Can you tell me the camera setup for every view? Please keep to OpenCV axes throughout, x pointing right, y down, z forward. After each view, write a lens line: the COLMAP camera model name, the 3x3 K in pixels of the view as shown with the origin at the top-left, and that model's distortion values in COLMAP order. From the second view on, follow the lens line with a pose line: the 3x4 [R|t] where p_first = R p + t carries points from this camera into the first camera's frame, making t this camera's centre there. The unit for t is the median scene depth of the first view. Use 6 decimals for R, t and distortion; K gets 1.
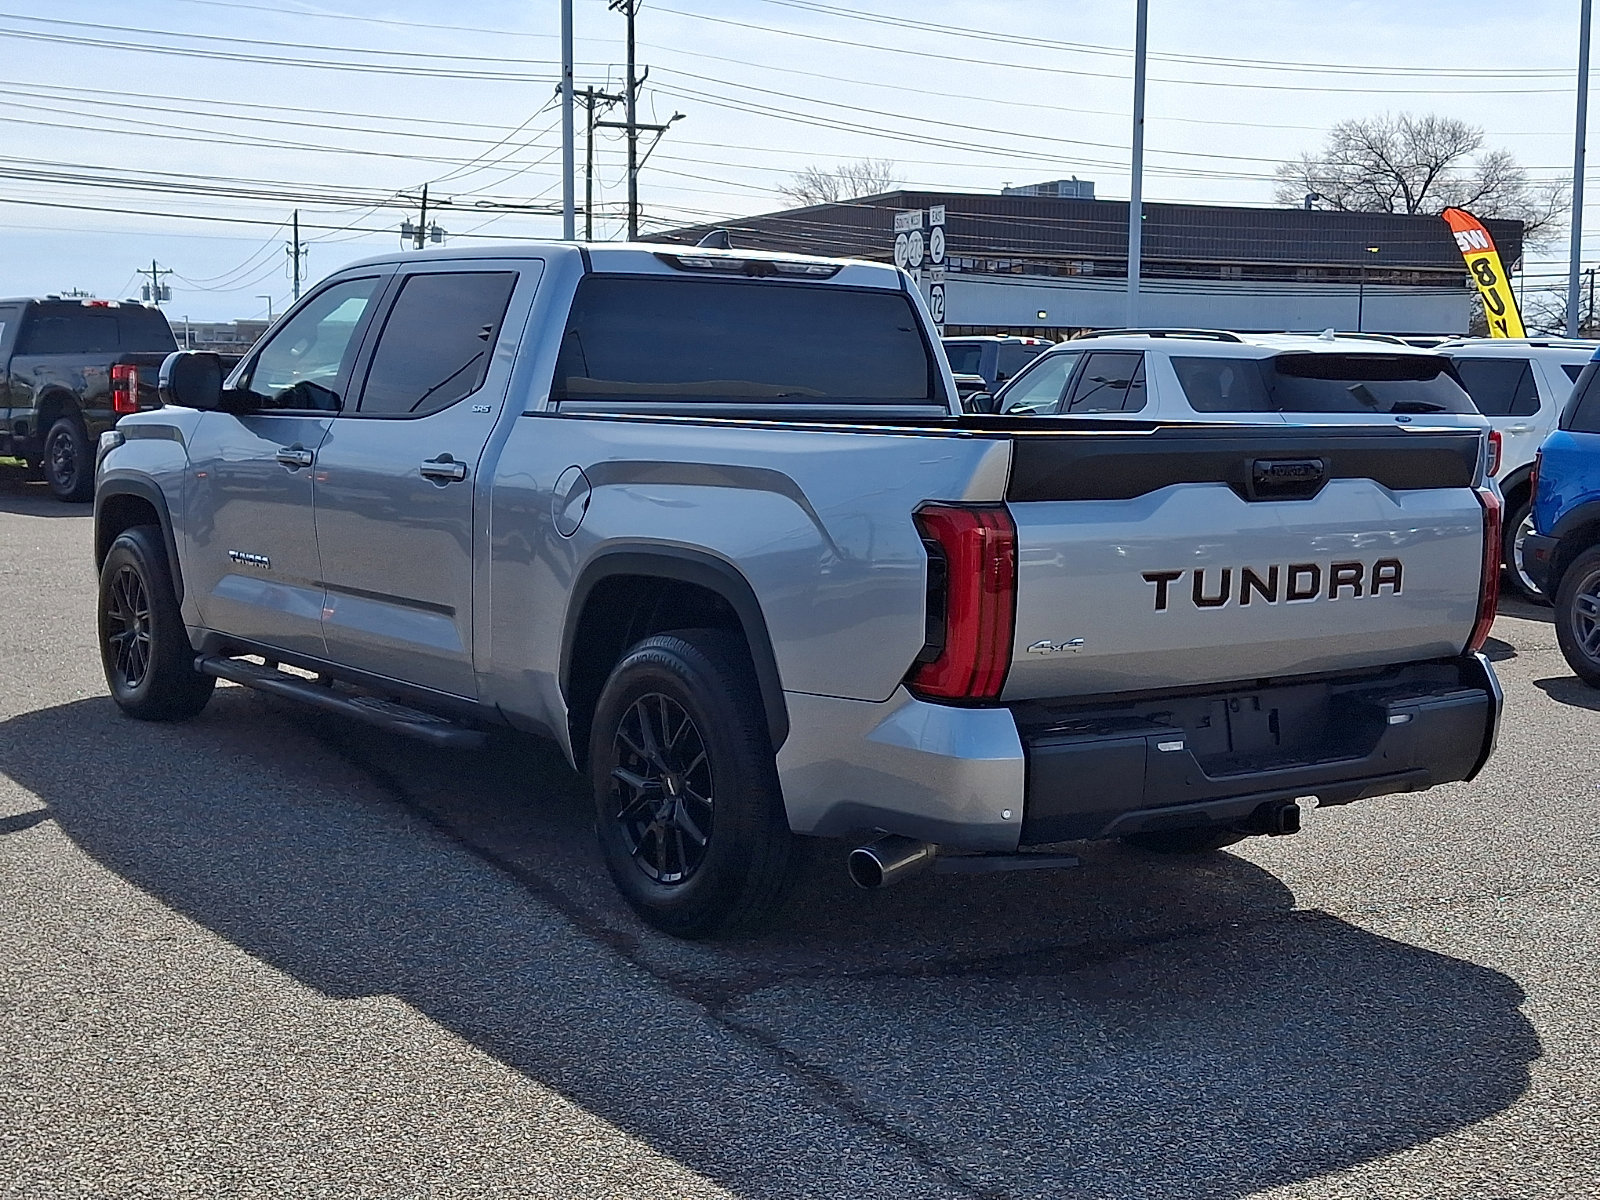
lens RADIAL K [[2075.8, 0, 796.9], [0, 2075.8, 581.7], [0, 0, 1]] dist [0.152875, -0.091404]
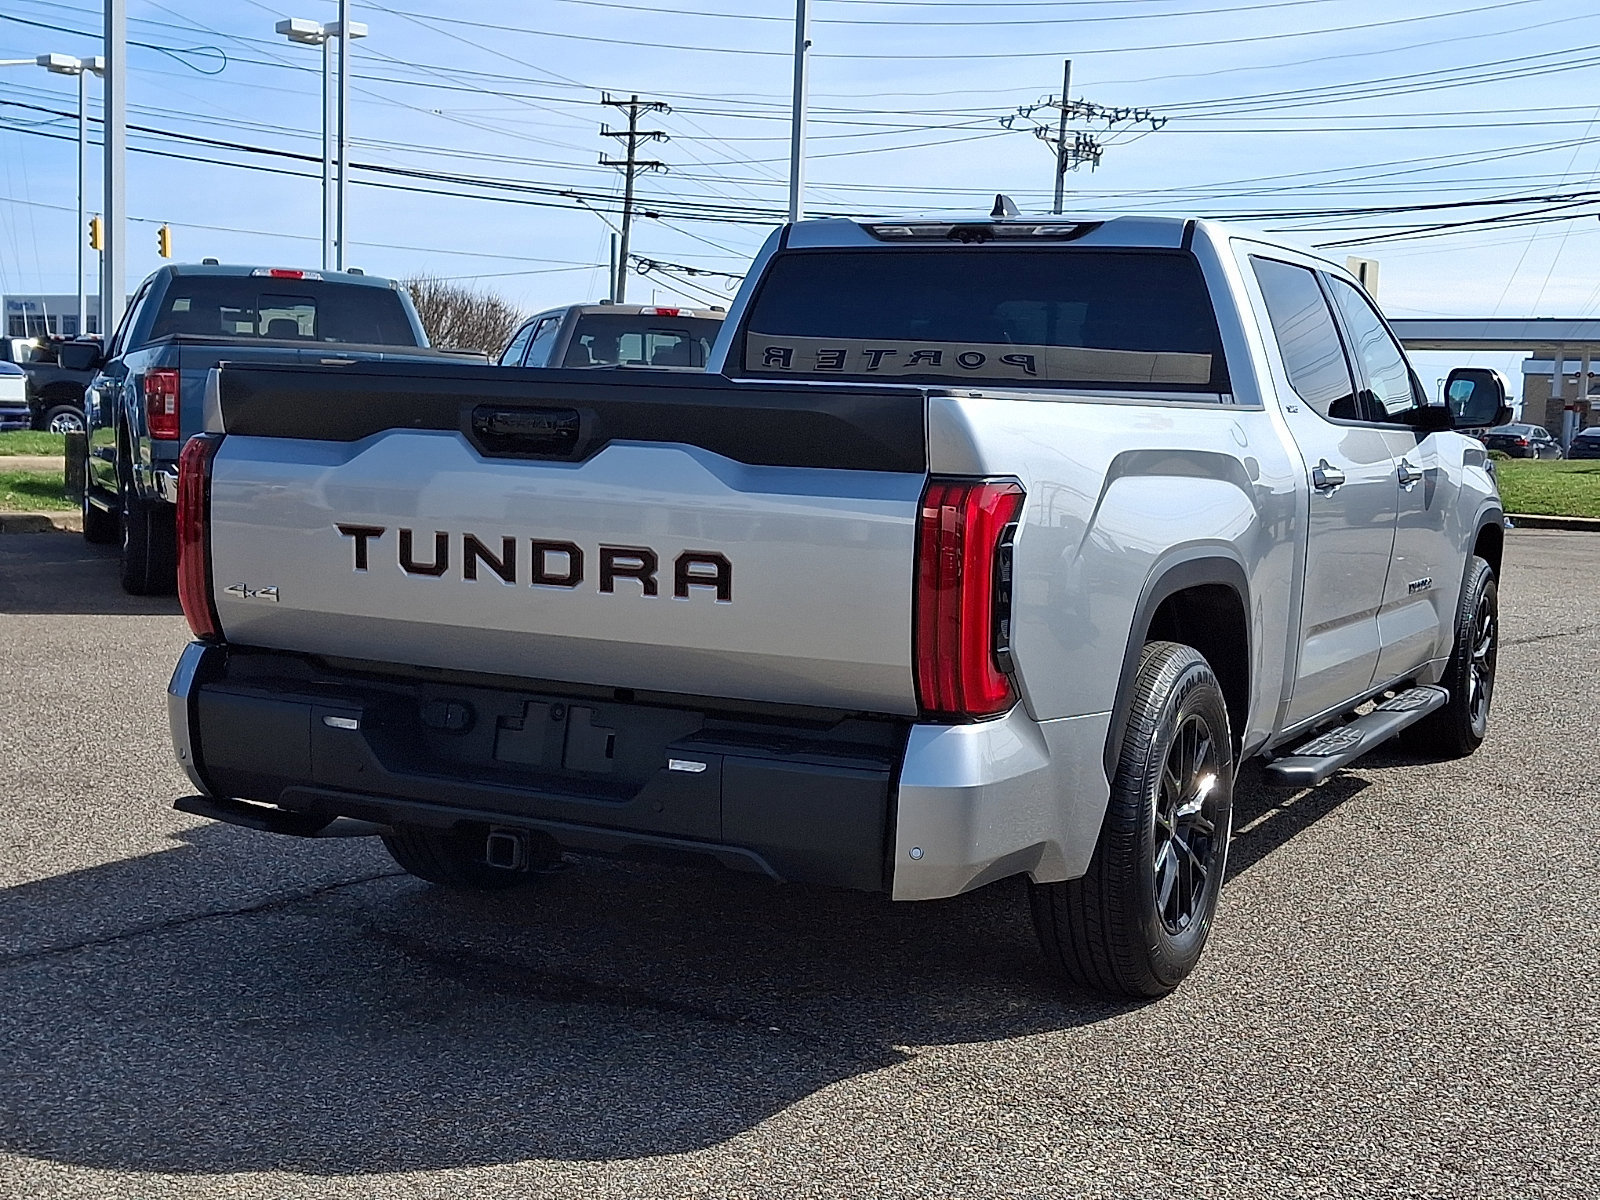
lens RADIAL K [[2063.0, 0, 817.5], [0, 2063.0, 598.6], [0, 0, 1]] dist [0.250400, -0.658761]
pose [[0.466196, 0.085764, -0.880515, 0.913643], [-0.116073, 0.992616, 0.035227, -0.024301], [0.877034, 0.085781, 0.472708, 0.660677]]
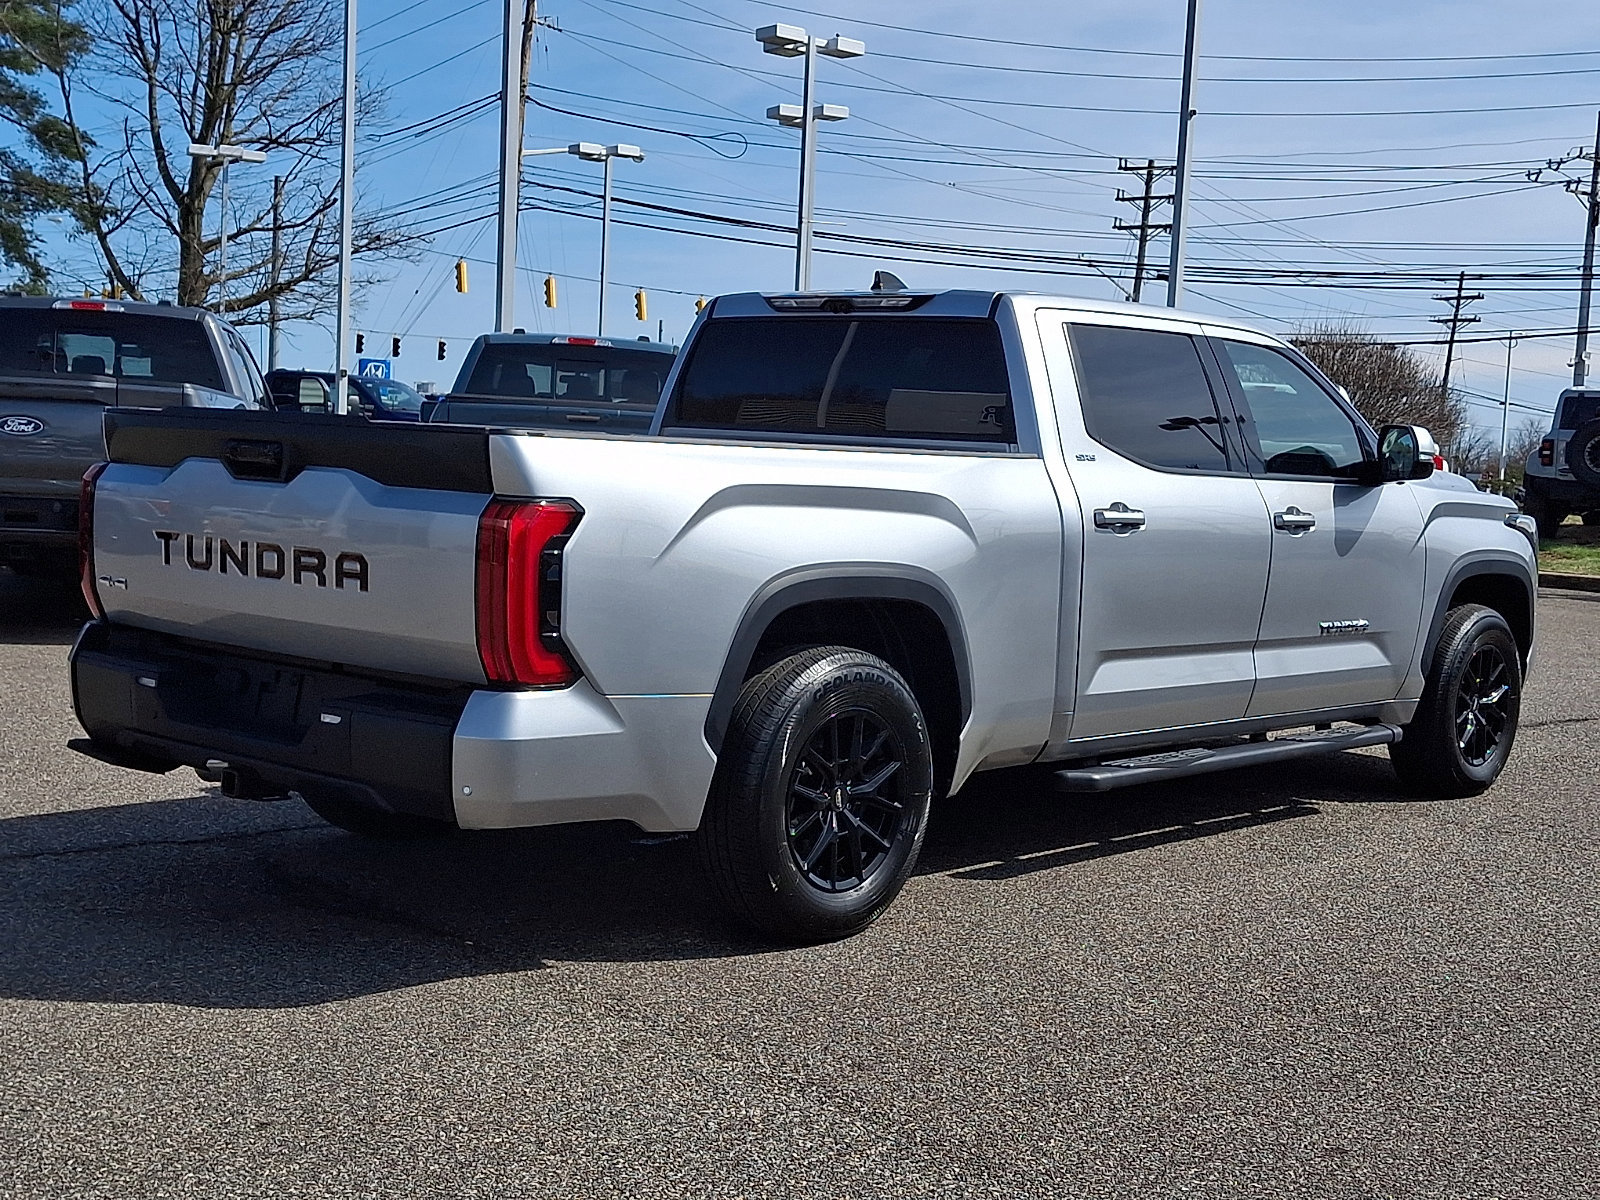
lens RADIAL K [[2066.0, 0, 840.2], [0, 2066.0, 592.4], [0, 0, 1]] dist [0.229019, -0.655332]
pose [[0.233658, 0.066711, -0.970028, 1.216467], [-0.138121, 0.989804, 0.034801, -0.055377], [0.962458, 0.125850, 0.240490, 0.947732]]
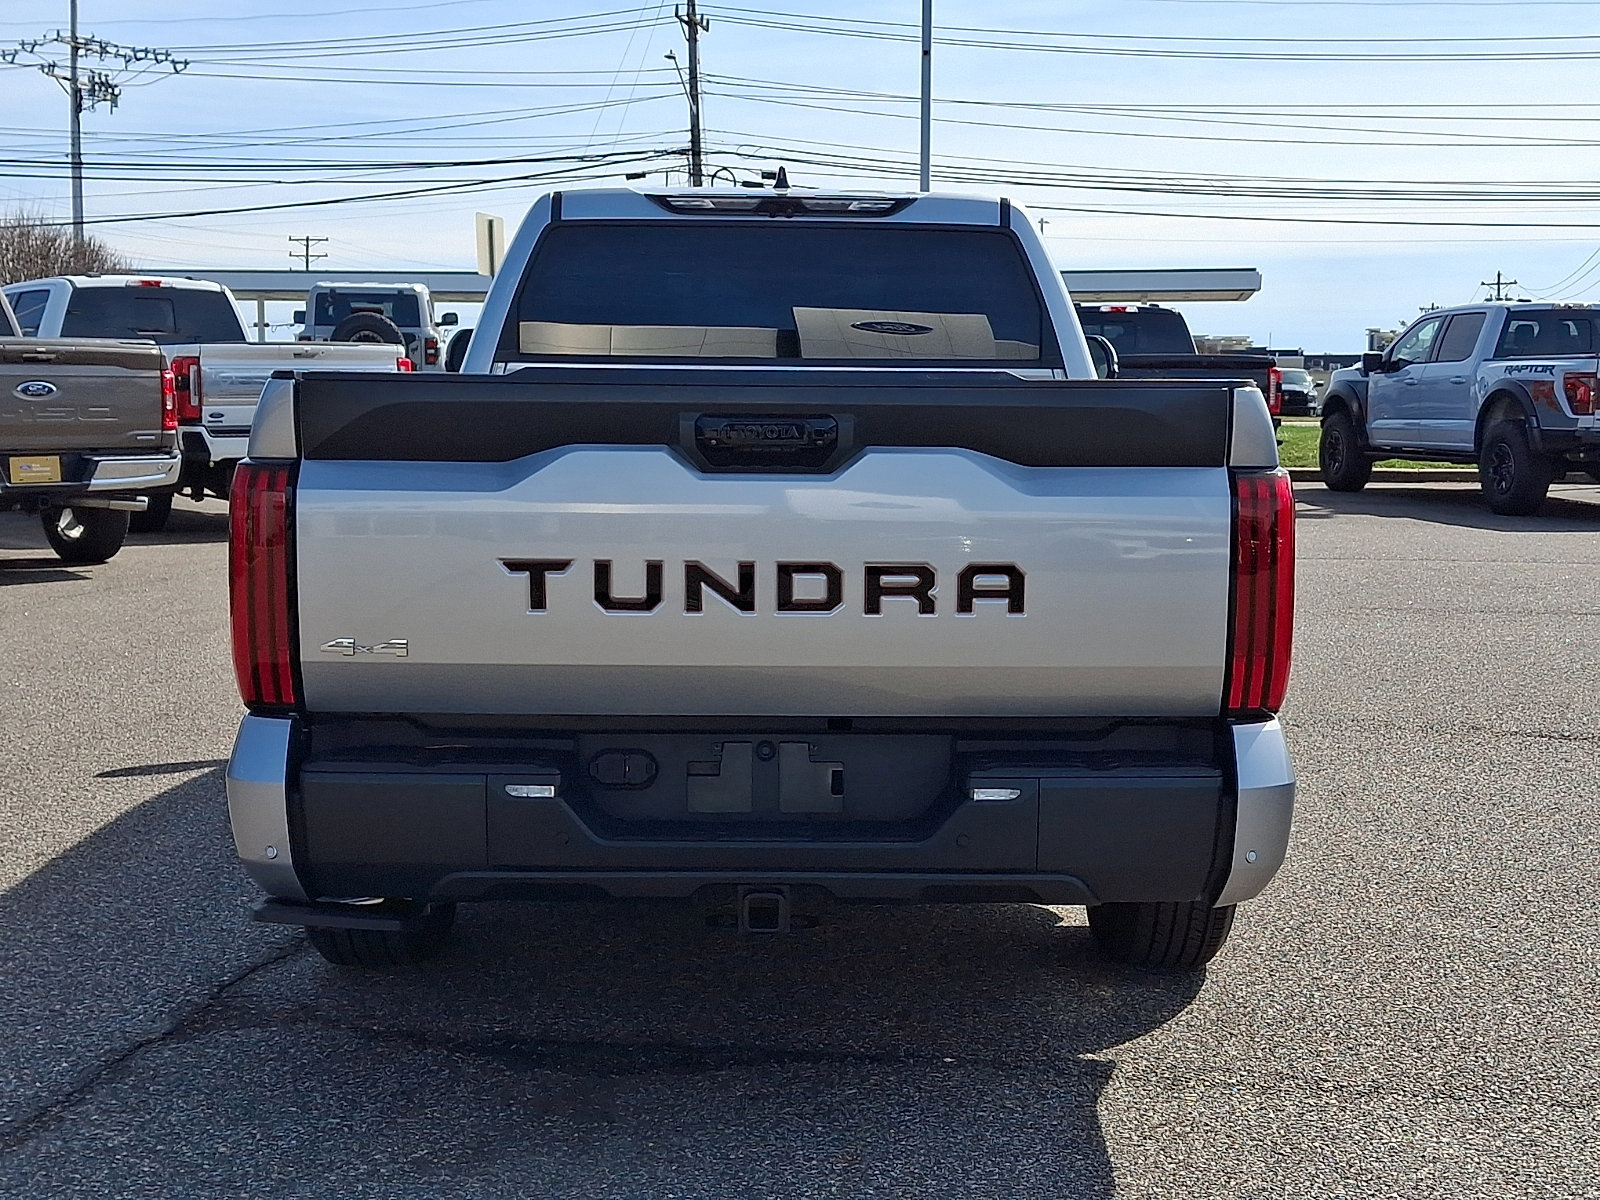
lens RADIAL K [[2063.0, 0, 817.5], [0, 2063.0, 598.6], [0, 0, 1]] dist [0.250400, -0.658761]
pose [[0.814659, 0.053033, -0.577511, 0.606394], [-0.052169, 0.998474, 0.018099, -0.008435], [0.577590, 0.015383, 0.816182, 0.389741]]
